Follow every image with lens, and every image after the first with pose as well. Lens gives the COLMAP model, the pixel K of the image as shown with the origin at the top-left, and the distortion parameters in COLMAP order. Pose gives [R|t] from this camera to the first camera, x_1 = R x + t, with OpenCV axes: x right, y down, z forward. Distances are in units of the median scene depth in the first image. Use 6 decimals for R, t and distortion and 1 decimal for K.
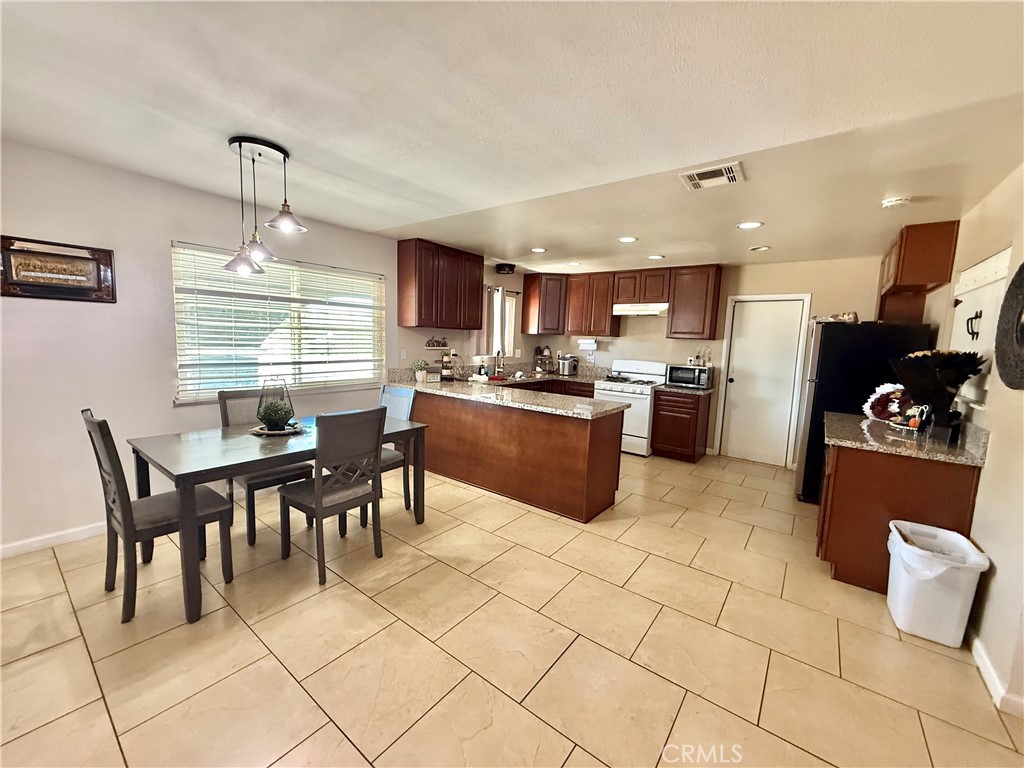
lens RADIAL K [[409.2, 0, 512.0], [0, 409.2, 384.0], [0, 0, 1]] dist [-0.001617, -0.000168]
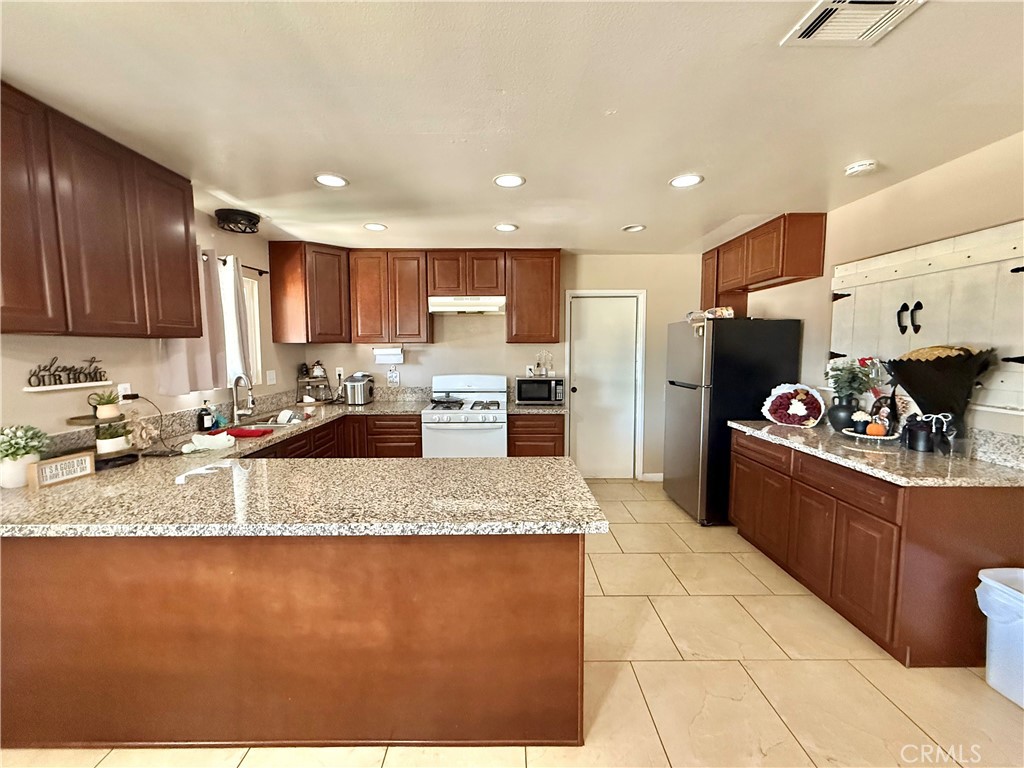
lens RADIAL K [[409.2, 0, 512.0], [0, 409.2, 384.0], [0, 0, 1]] dist [-0.001617, -0.000168]
pose [[0.793281, -0.092171, 0.601838, -0.074683], [0.100369, 0.994748, 0.020050, -0.049632], [-0.600526, 0.044501, 0.798366, 0.388403]]
